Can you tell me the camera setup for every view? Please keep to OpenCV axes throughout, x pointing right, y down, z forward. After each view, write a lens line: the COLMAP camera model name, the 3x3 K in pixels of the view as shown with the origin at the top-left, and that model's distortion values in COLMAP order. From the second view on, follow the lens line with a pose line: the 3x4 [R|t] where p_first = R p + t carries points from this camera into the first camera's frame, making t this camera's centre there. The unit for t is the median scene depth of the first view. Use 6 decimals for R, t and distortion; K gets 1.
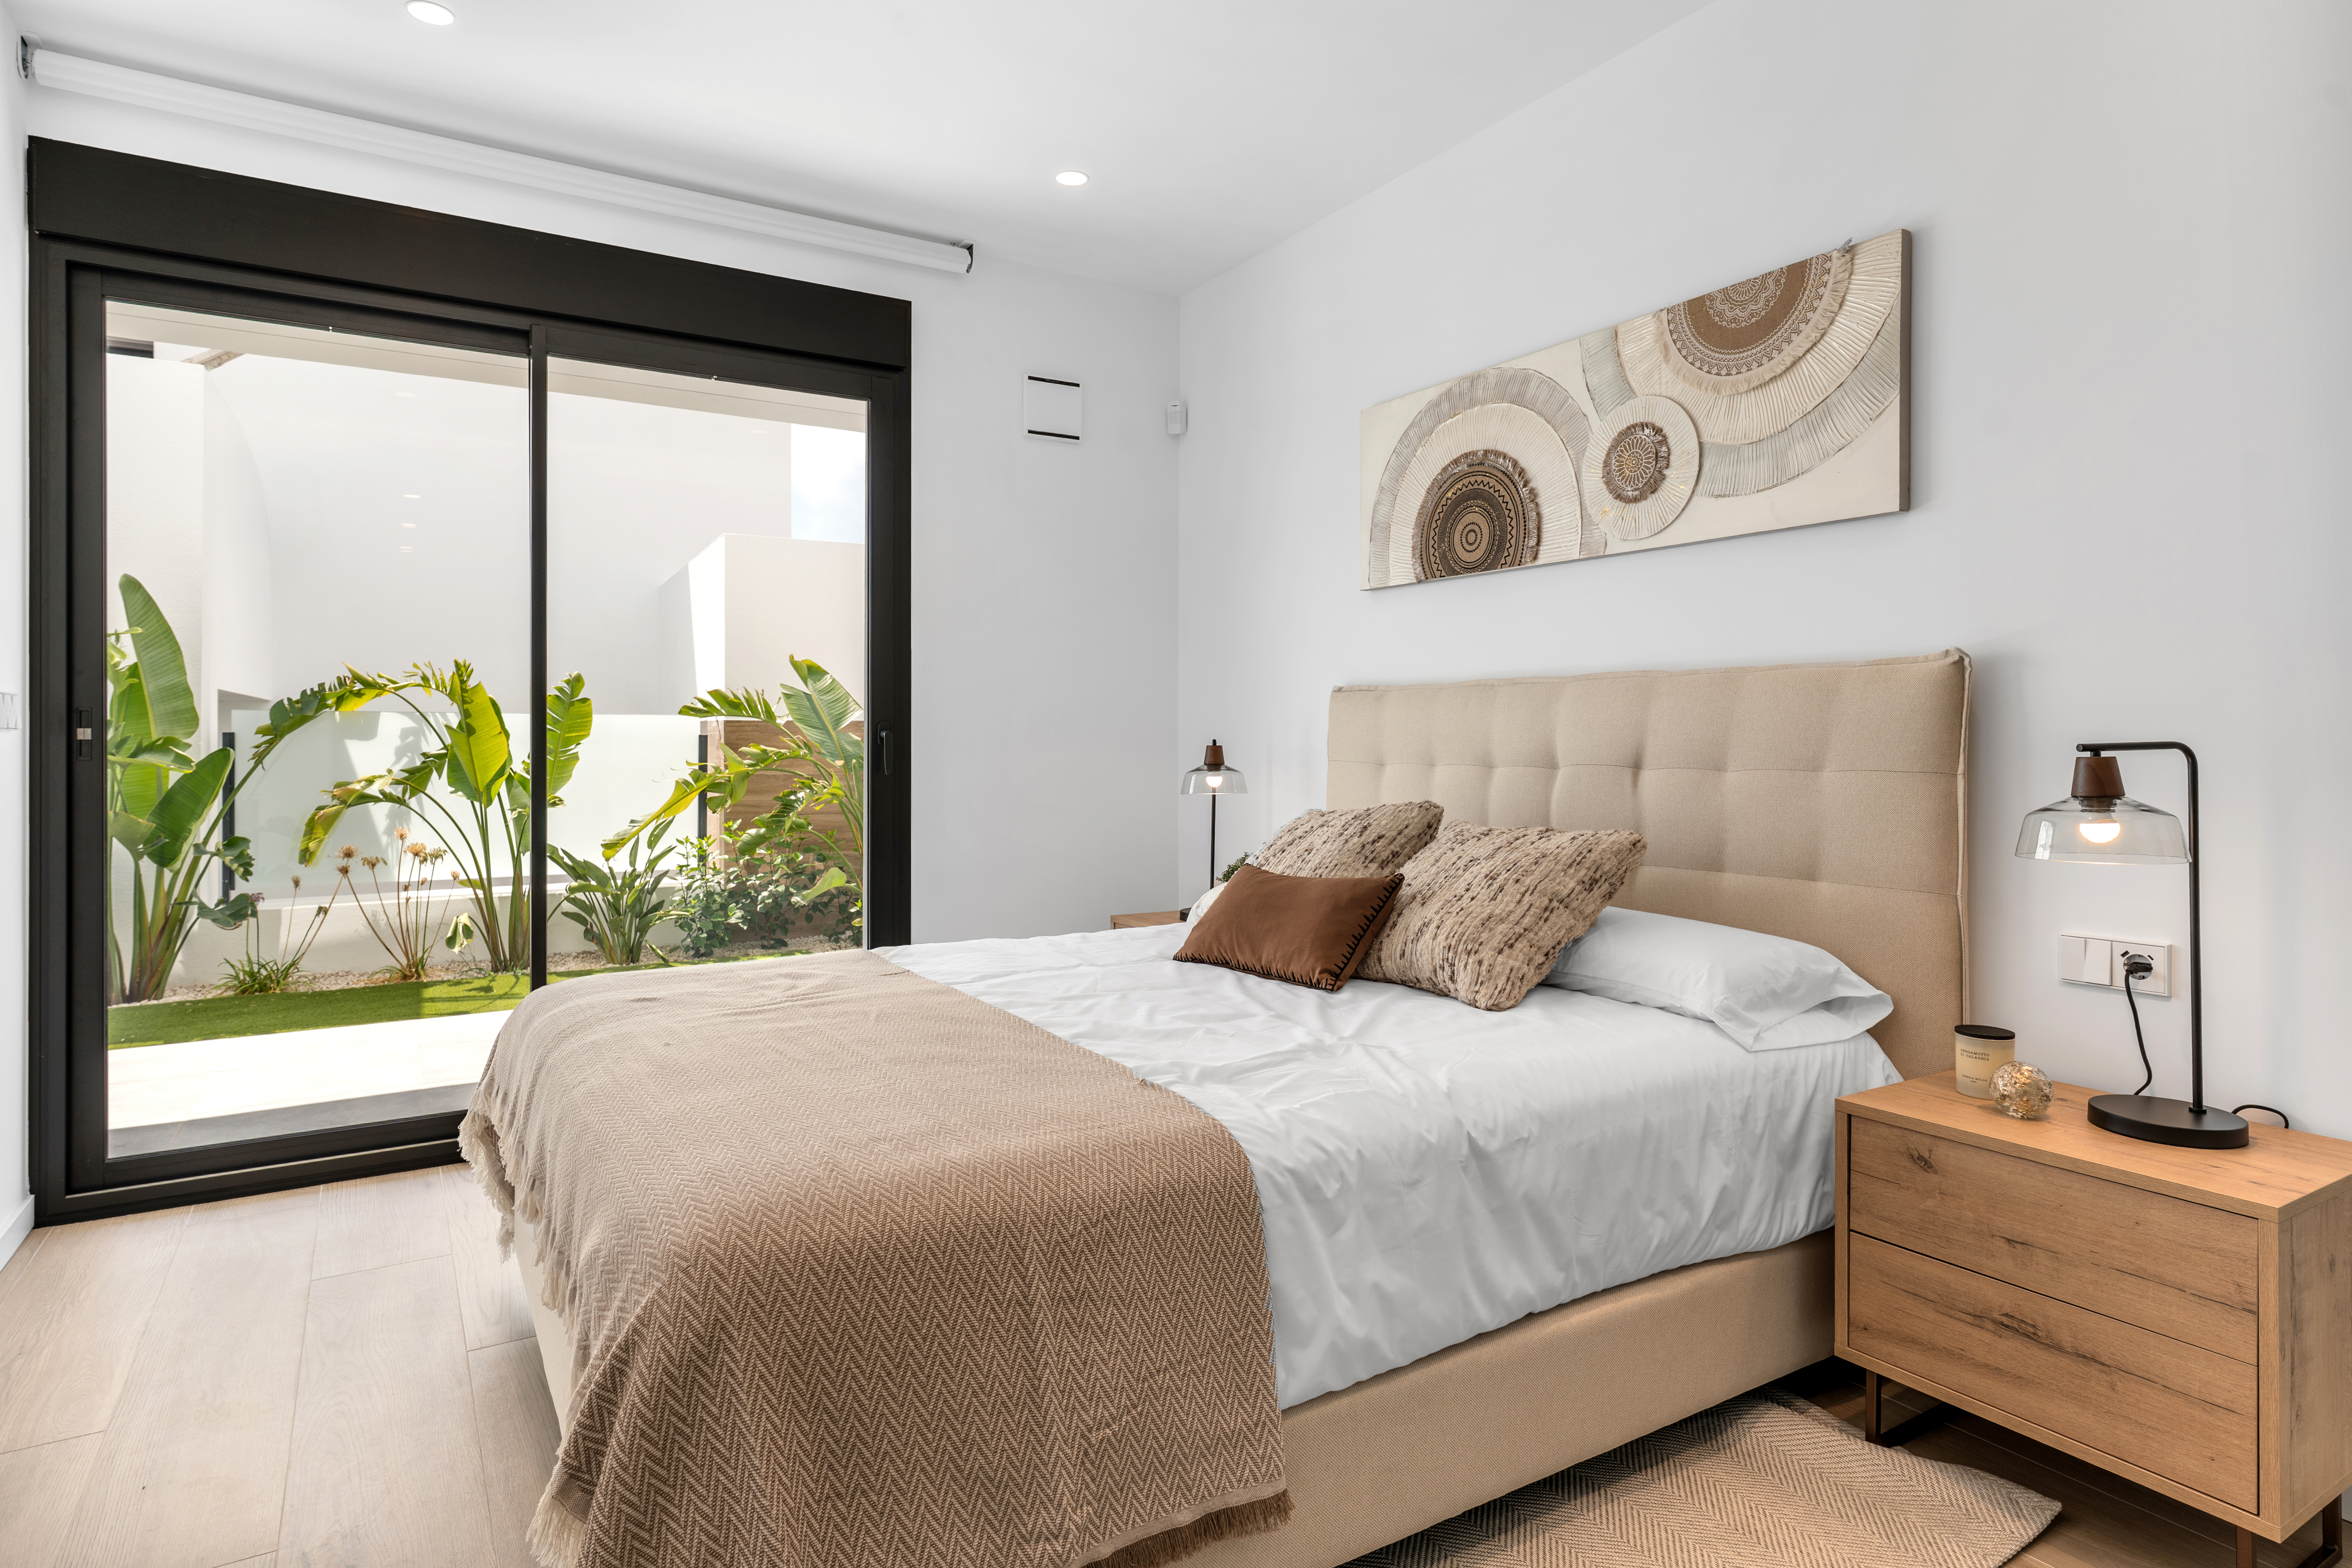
lens RADIAL K [[1245.6, 0, 1157.9], [0, 1245.6, 737.5], [0, 0, 1]] dist [0.002521, -0.000755]
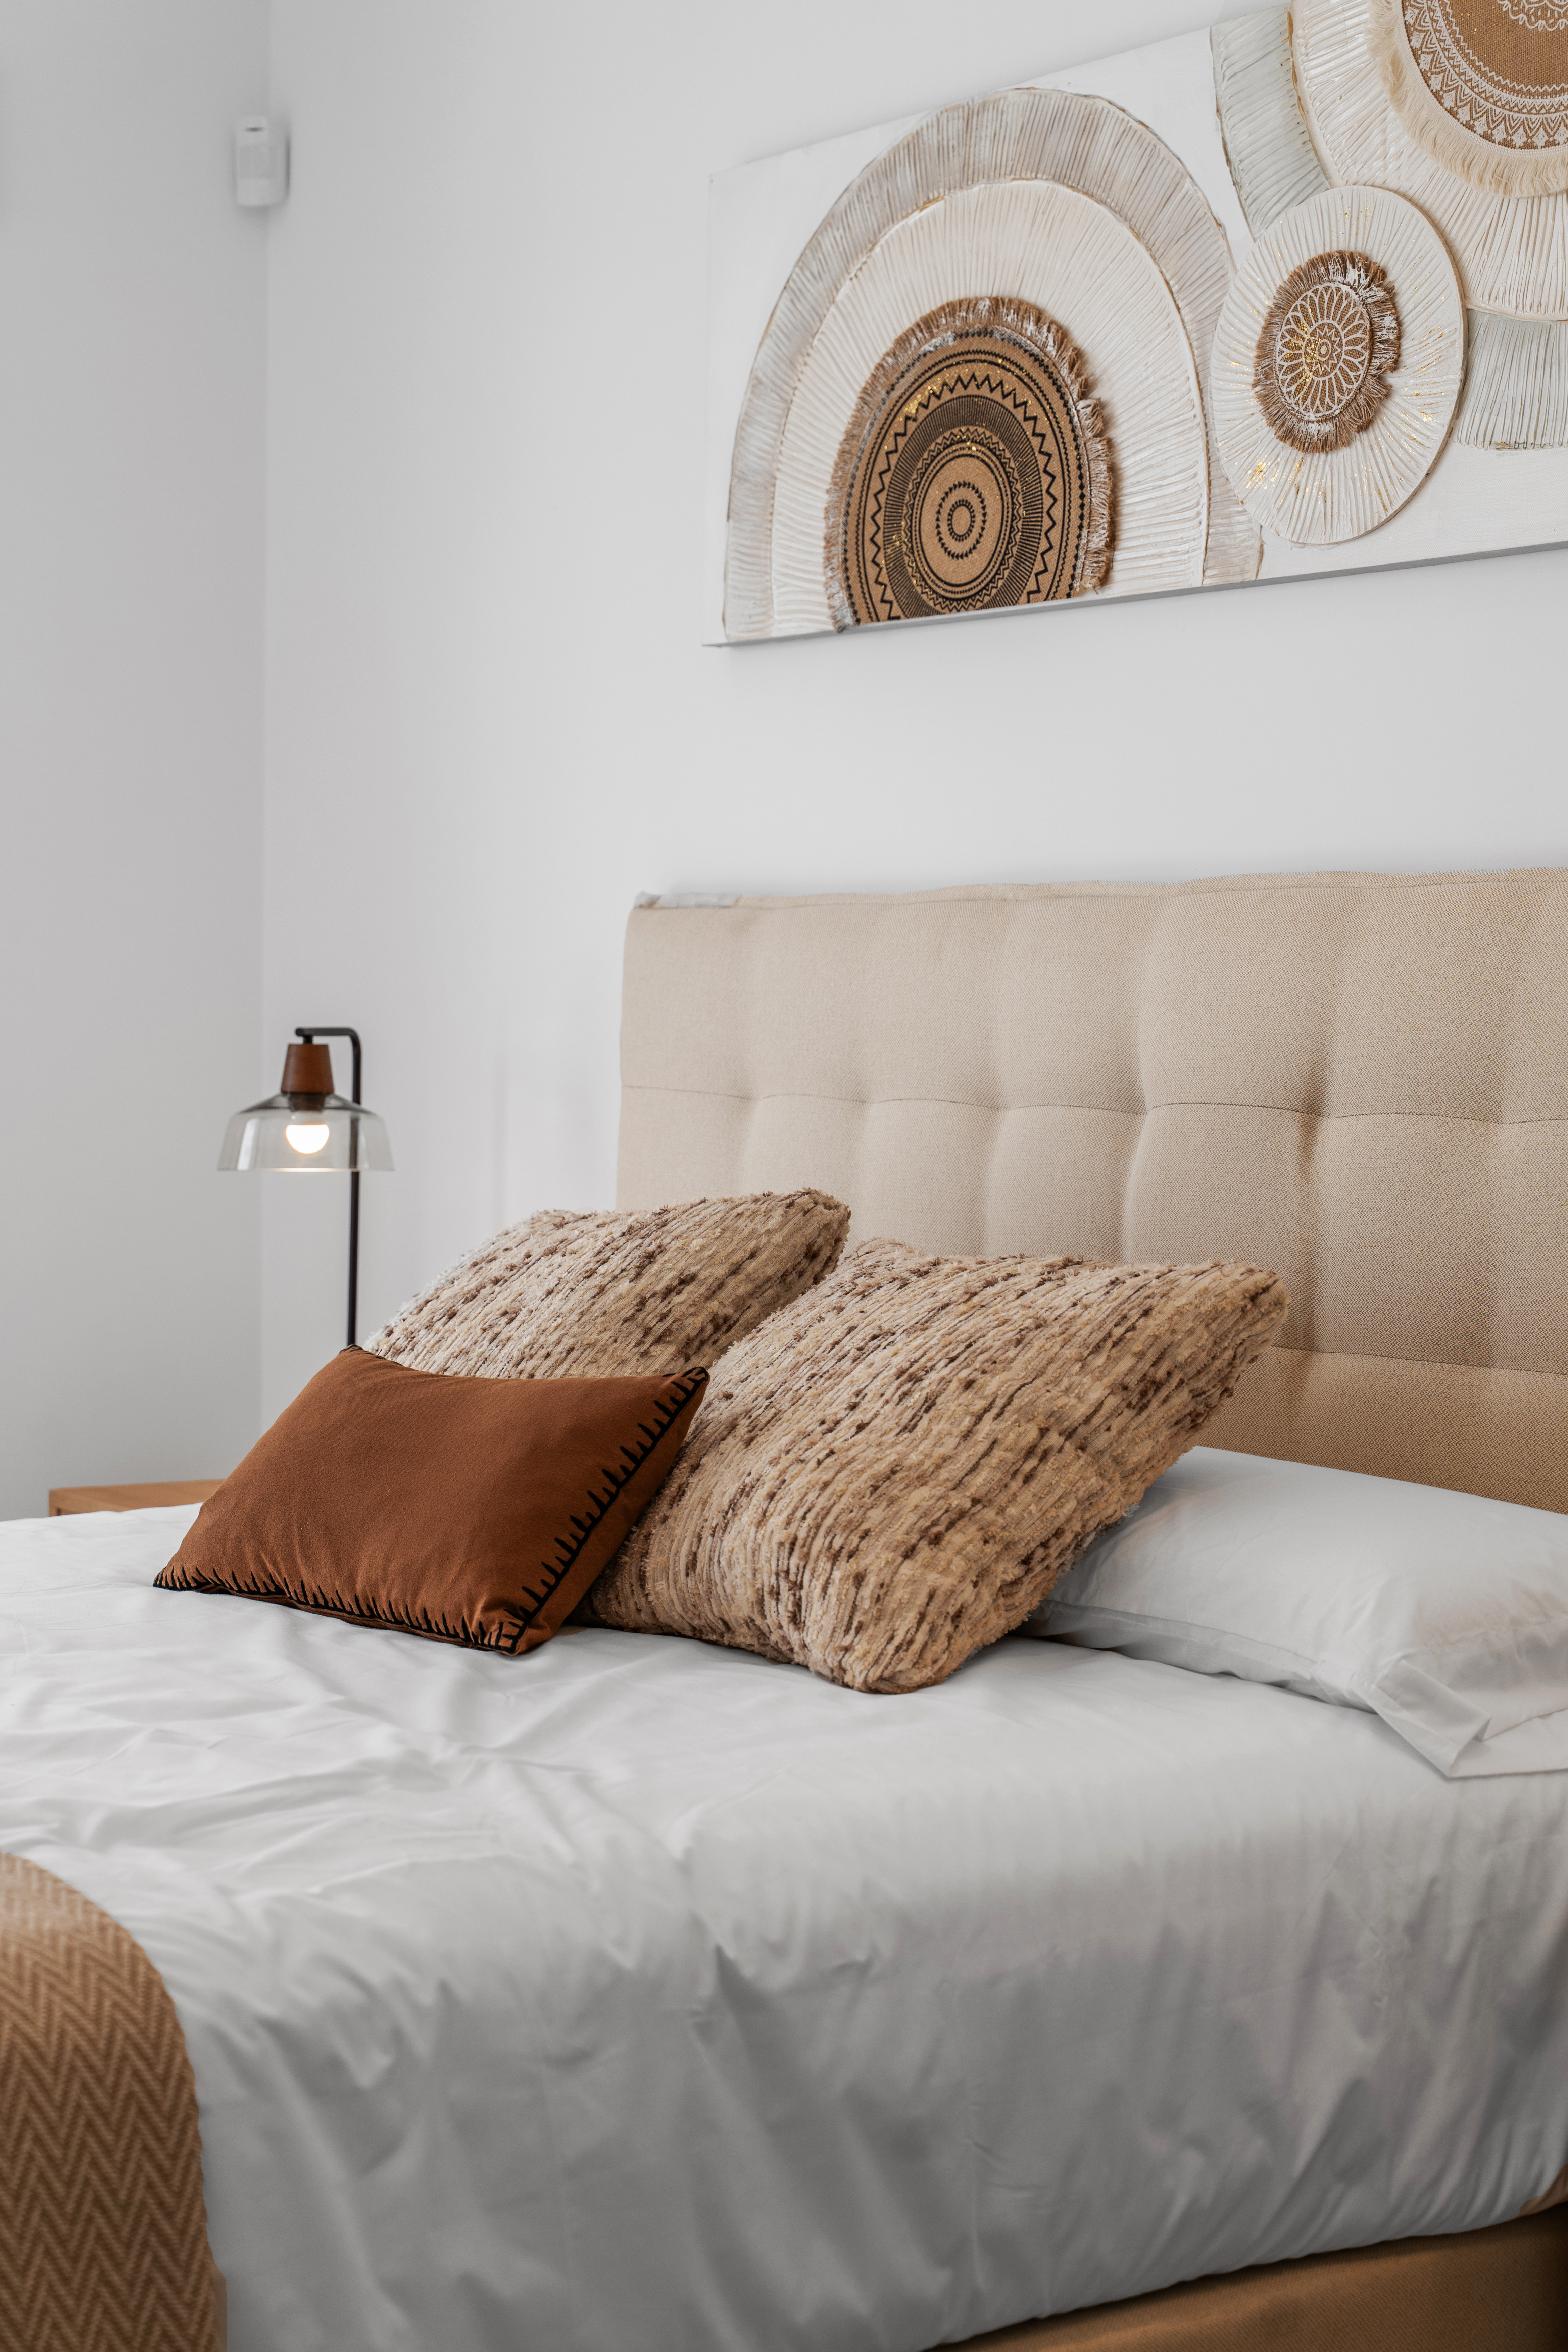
lens RADIAL K [[3562.8, 0, 685.6], [0, 3562.8, 1193.9], [0, 0, 1]] dist [-0.035444, 0.000000]
pose [[0.995758, 0.009449, 0.091530, 0.074348], [-0.013712, 0.998845, 0.046053, 0.000211], [-0.090989, -0.047113, 0.994737, -0.126750]]
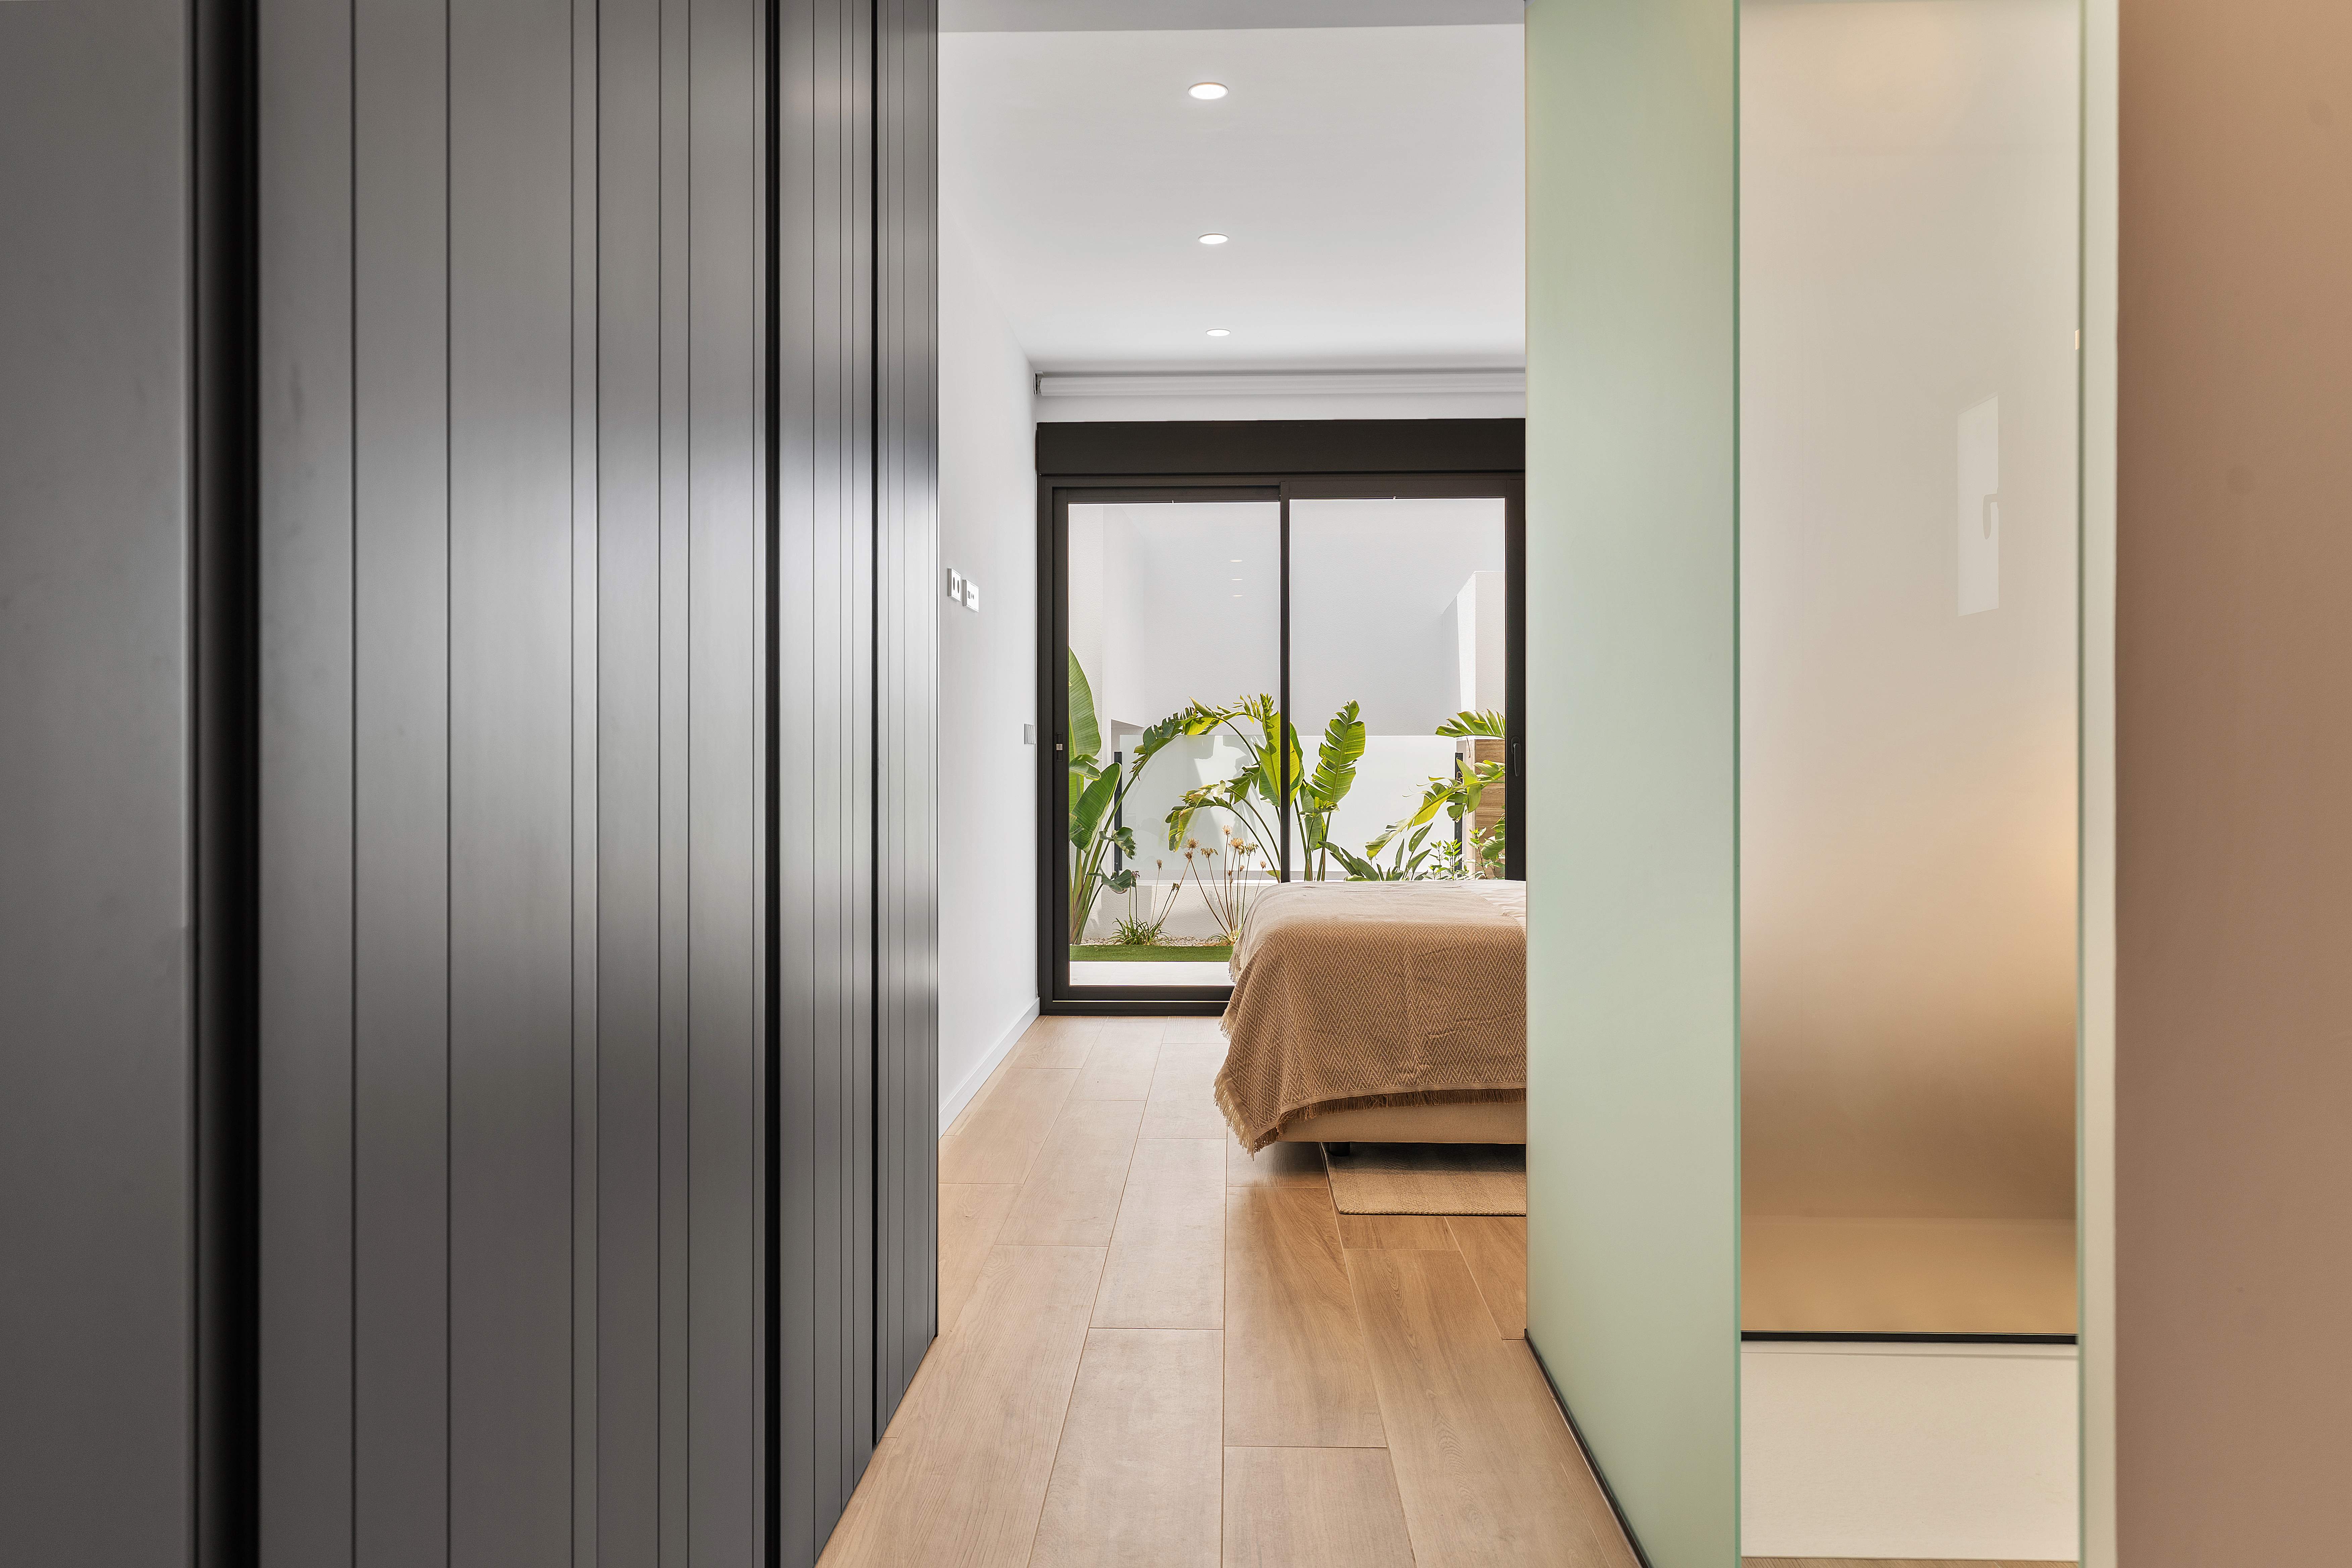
lens RADIAL K [[1689.2, 0, 1140.0], [0, 1689.2, 766.1], [0, 0, 1]] dist [-0.005628, 0.006506]
pose [[0.813378, -0.000429, -0.581736, 0.655261], [-0.000700, 0.999998, -0.001717, 0.029344], [0.581736, 0.001804, 0.813376, -0.919820]]
